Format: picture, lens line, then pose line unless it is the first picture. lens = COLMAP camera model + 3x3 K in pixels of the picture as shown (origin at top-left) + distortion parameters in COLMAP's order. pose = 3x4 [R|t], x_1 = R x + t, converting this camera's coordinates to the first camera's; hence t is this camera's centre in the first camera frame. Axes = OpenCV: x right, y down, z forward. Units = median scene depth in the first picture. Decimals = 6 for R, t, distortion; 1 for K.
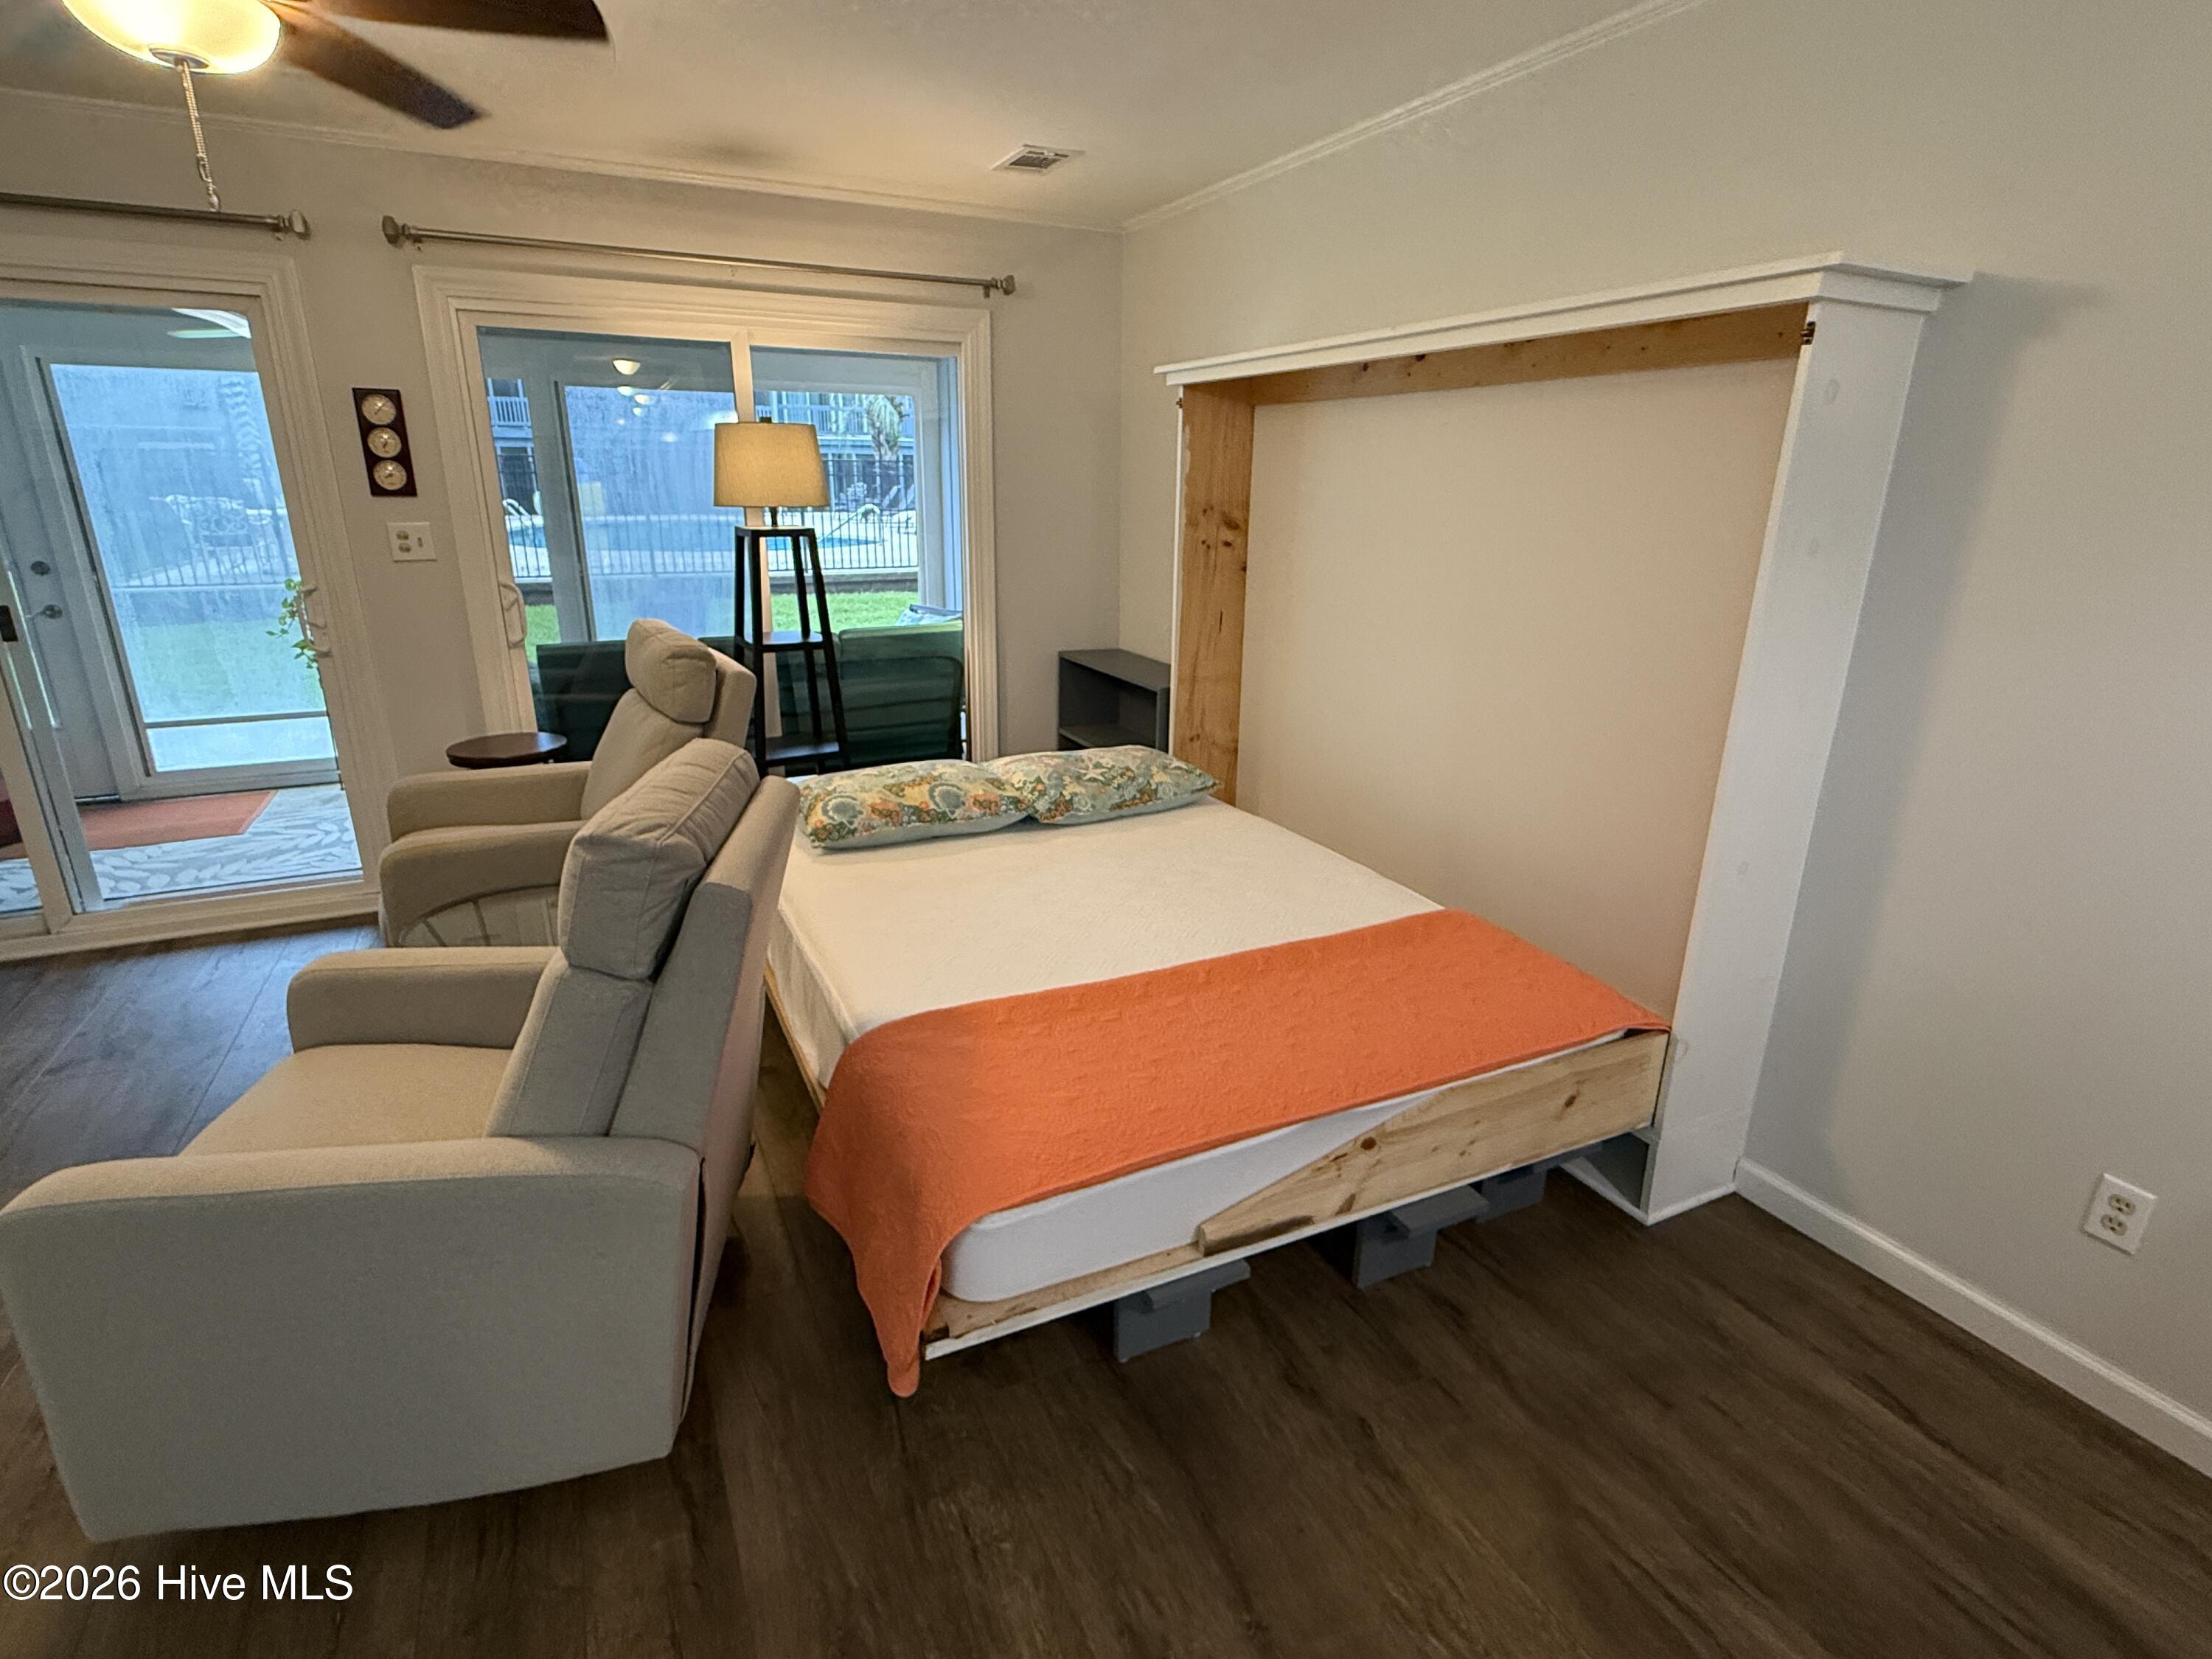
lens RADIAL K [[1095.8, 0, 1106.0], [0, 1095.8, 829.5], [0, 0, 1]] dist [-0.000407, -0.000517]
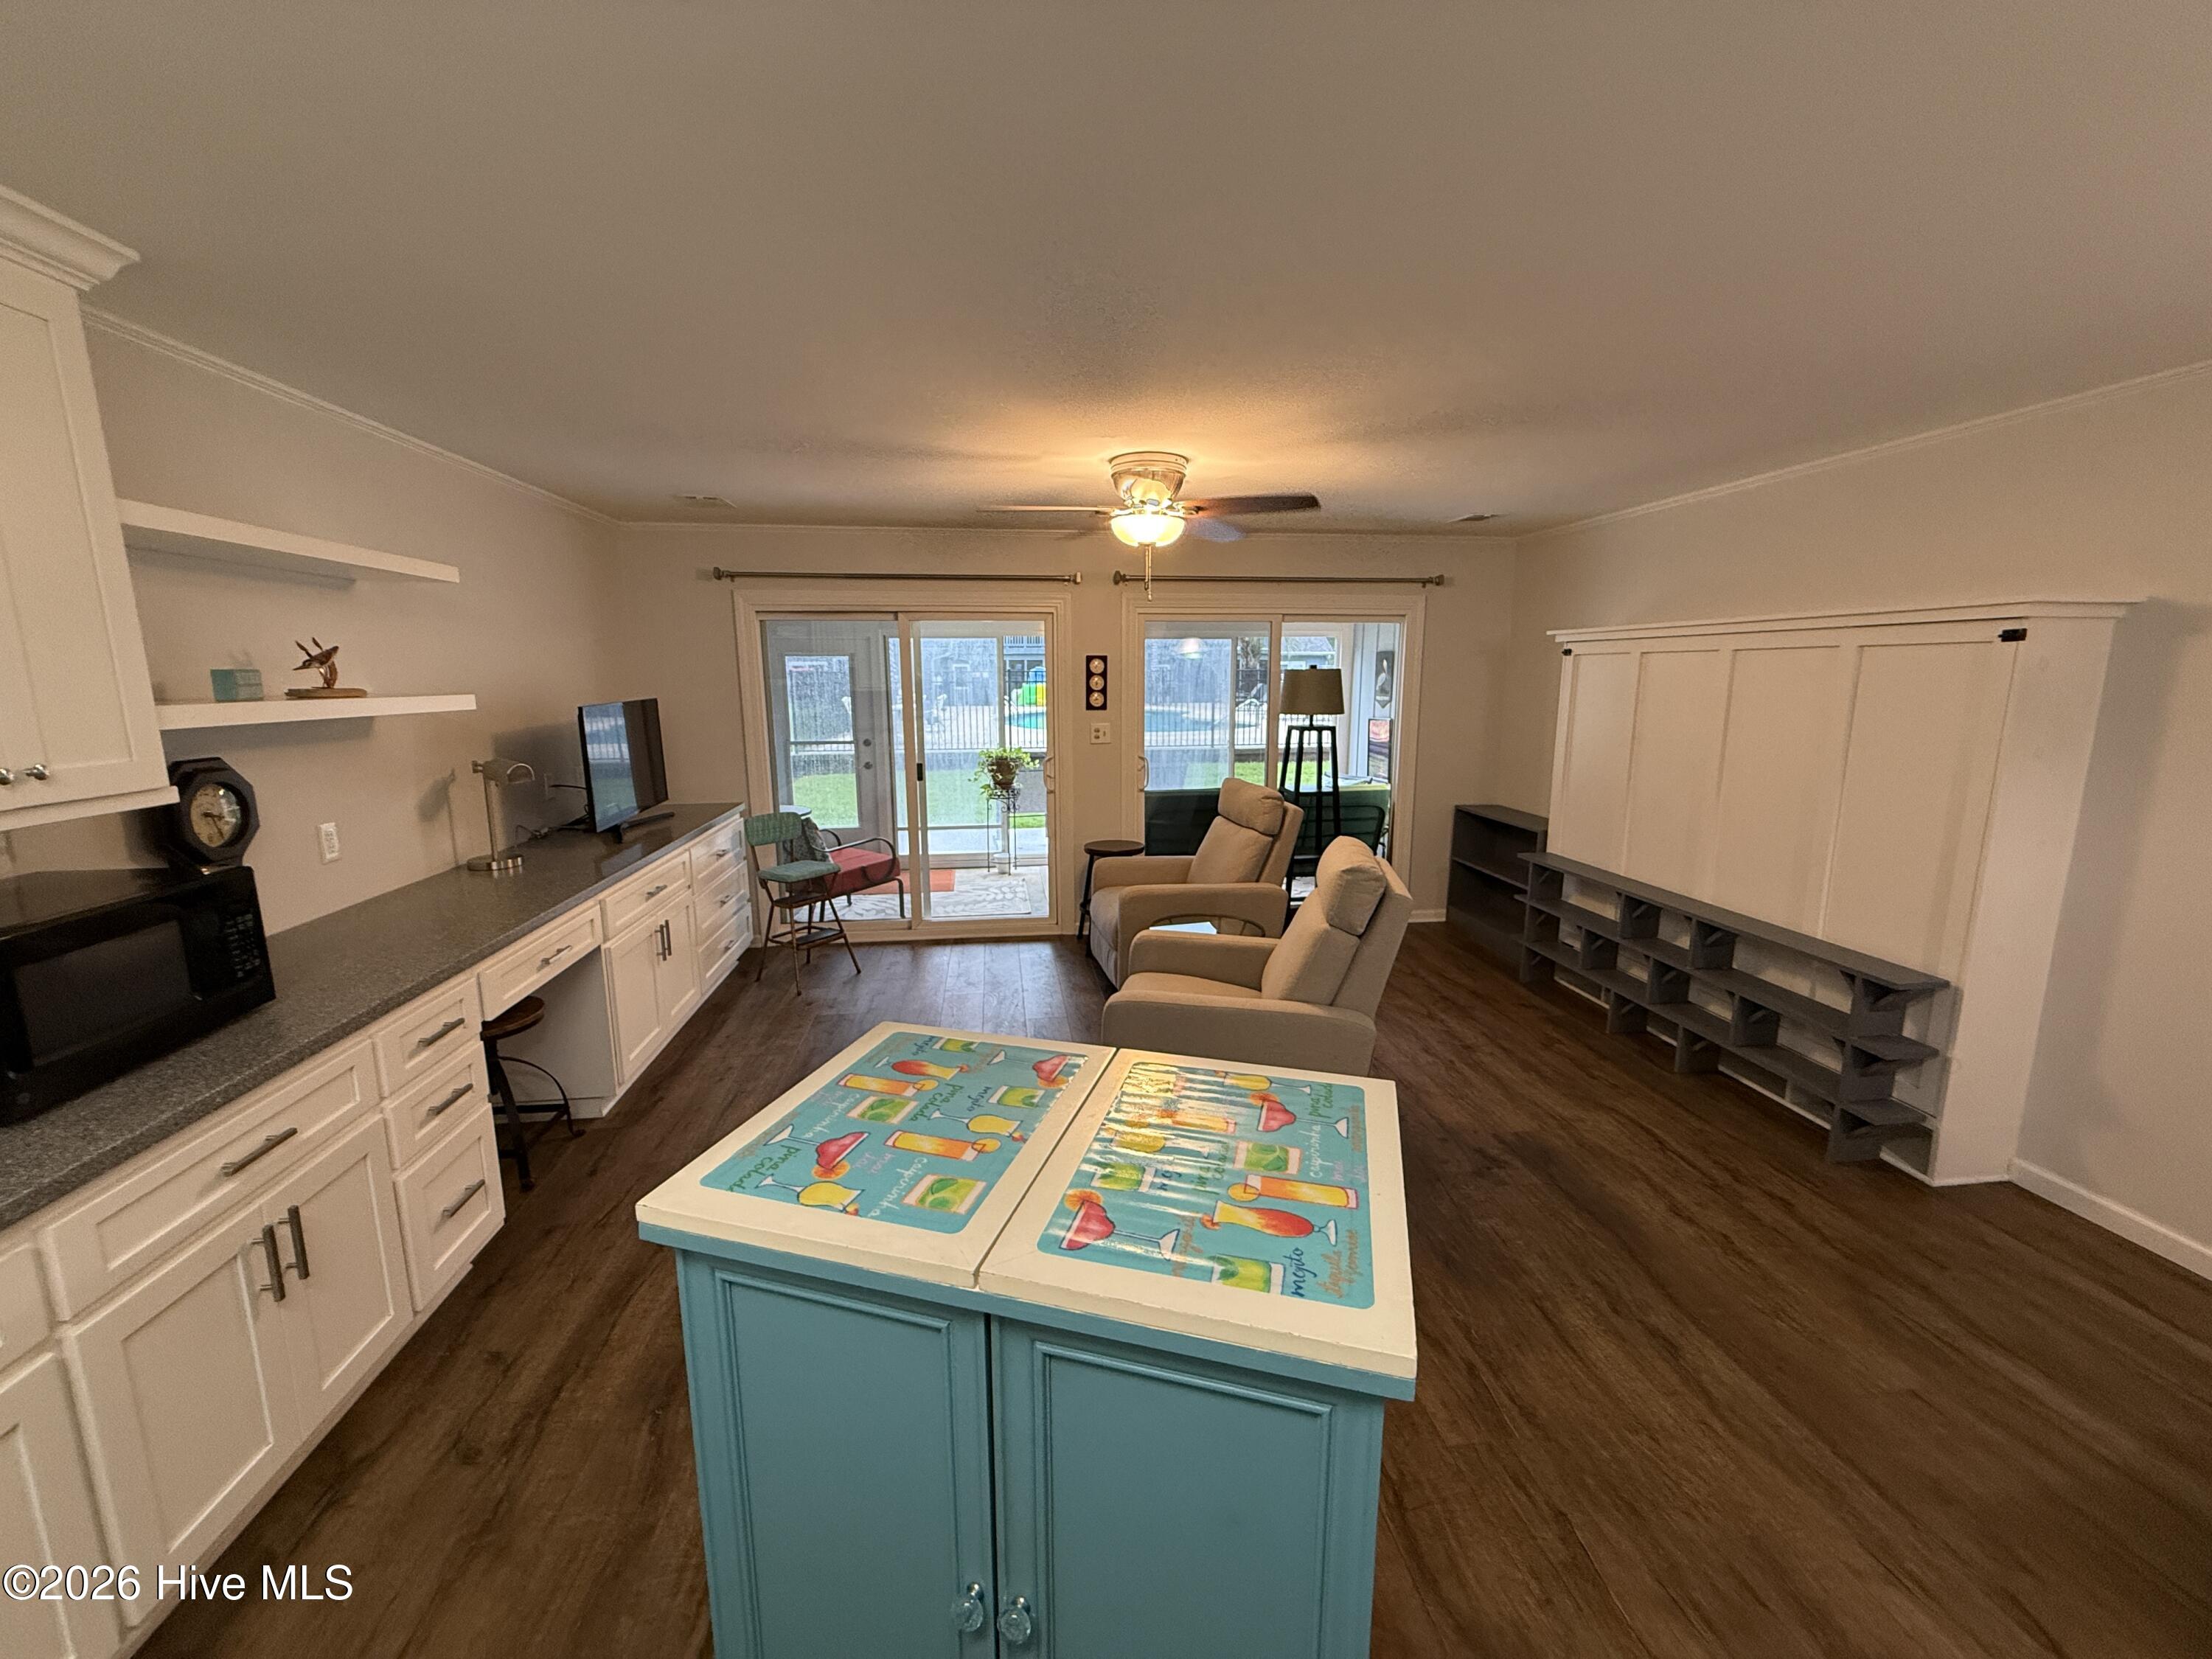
lens RADIAL K [[880.9, 0, 1103.6], [0, 880.9, 825.3], [0, 0, 1]] dist [-0.000436, 0.000433]
pose [[0.945912, 0.041591, -0.321747, -0.150182], [-0.086105, 0.988365, -0.125382, 0.081053], [0.312789, 0.146305, 0.938487, -0.392392]]
